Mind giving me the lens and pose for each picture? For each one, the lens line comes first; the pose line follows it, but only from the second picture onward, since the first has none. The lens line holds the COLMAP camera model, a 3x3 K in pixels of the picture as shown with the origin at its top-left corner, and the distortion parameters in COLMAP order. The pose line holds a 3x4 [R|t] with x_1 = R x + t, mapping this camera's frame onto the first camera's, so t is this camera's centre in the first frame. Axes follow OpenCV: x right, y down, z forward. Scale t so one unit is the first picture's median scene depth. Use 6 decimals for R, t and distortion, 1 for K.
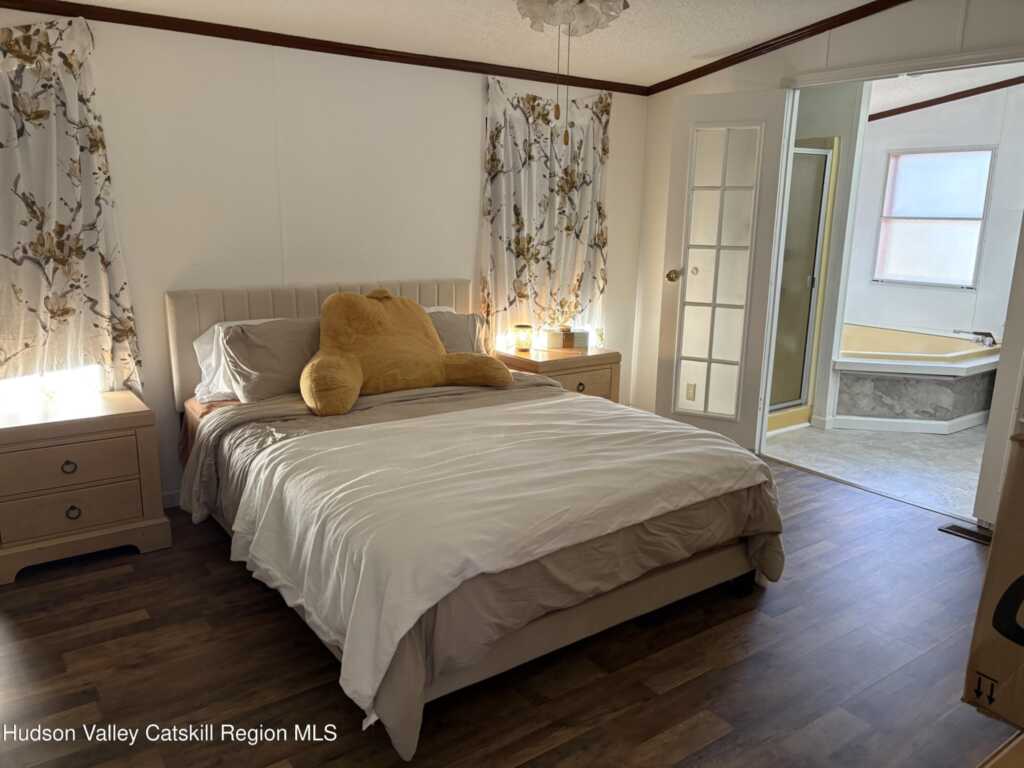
lens RADIAL K [[770.6, 0, 501.1], [0, 770.6, 387.3], [0, 0, 1]] dist [0.045172, -0.049122]
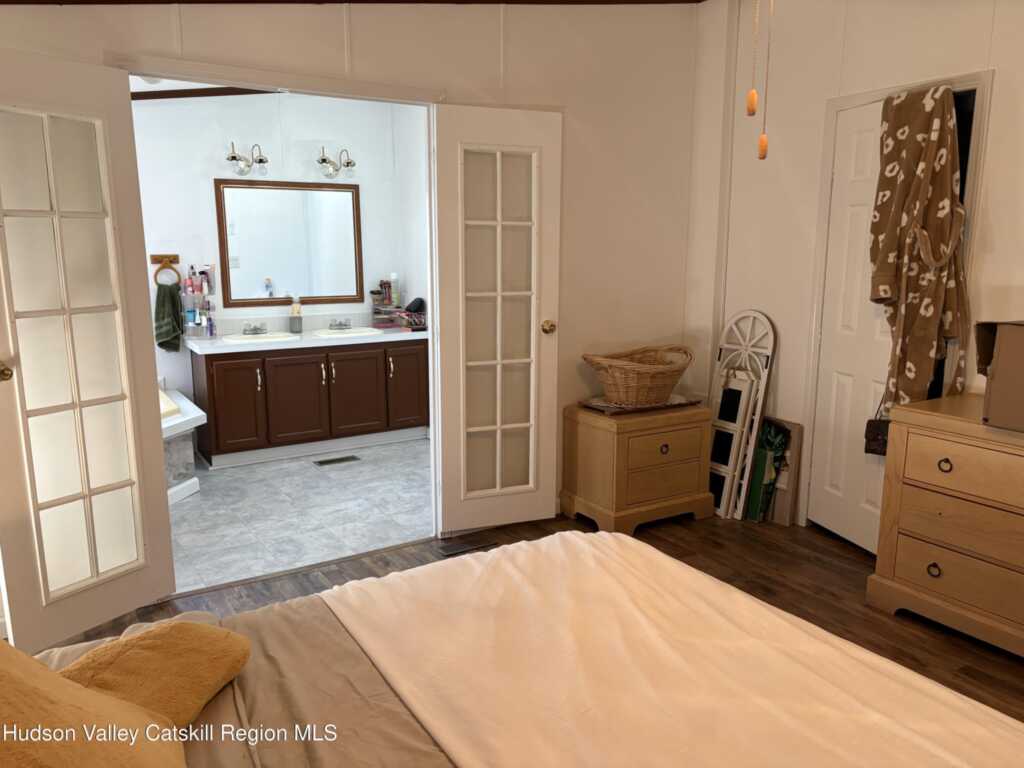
lens RADIAL K [[770.6, 0, 504.8], [0, 770.6, 388.2], [0, 0, 1]] dist [0.045172, -0.049122]
pose [[0.062156, -0.199150, 0.977996, -0.259026], [0.229621, 0.956458, 0.180171, -0.132886], [-0.971293, 0.213370, 0.105178, 0.533959]]
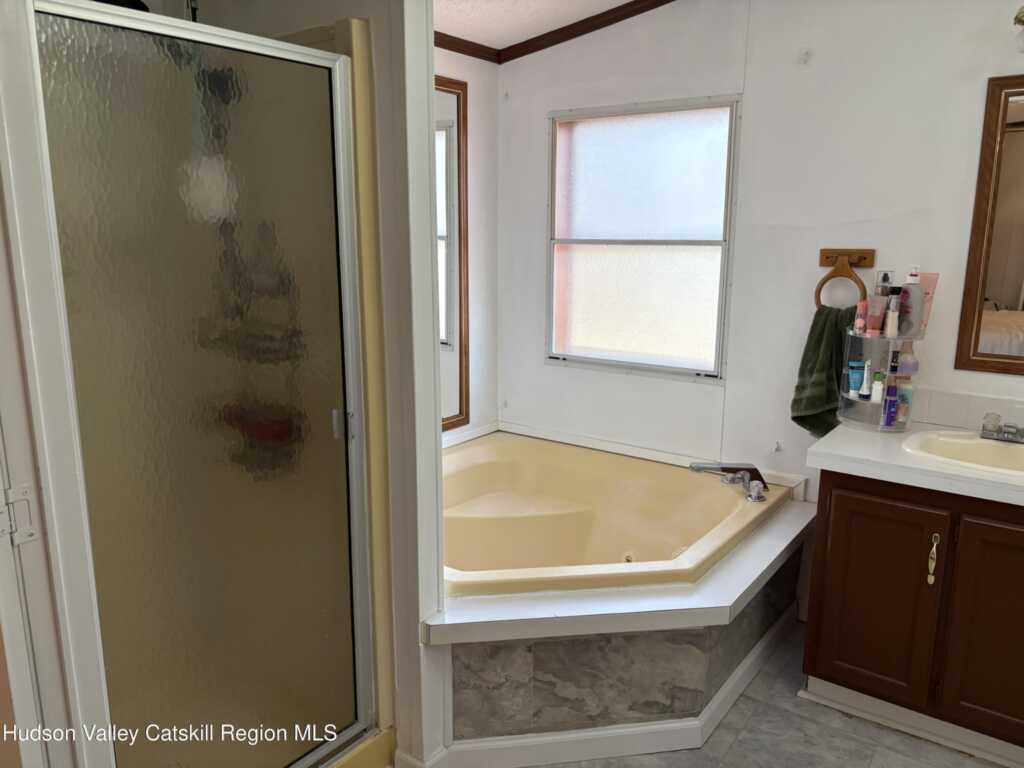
lens RADIAL K [[770.6, 0, 510.5], [0, 770.6, 388.7], [0, 0, 1]] dist [0.045172, -0.049122]
pose [[0.951125, -0.071340, 0.300454, 0.357678], [0.076900, 0.997016, -0.006704, -0.140714], [-0.299079, 0.029481, 0.953773, 0.614953]]
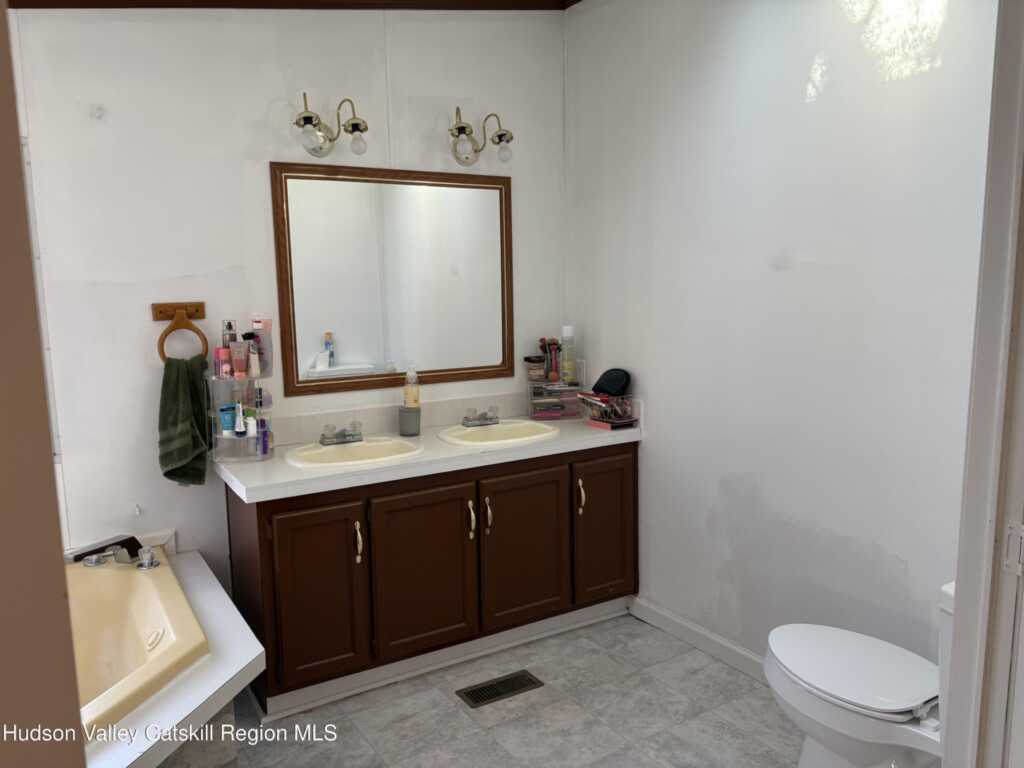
lens RADIAL K [[770.6, 0, 508.5], [0, 770.6, 391.8], [0, 0, 1]] dist [0.045172, -0.049122]
pose [[0.076040, -0.156764, 0.984704, 0.210742], [0.245228, 0.960171, 0.133922, -0.174915], [-0.966479, 0.231294, 0.111454, 0.764511]]
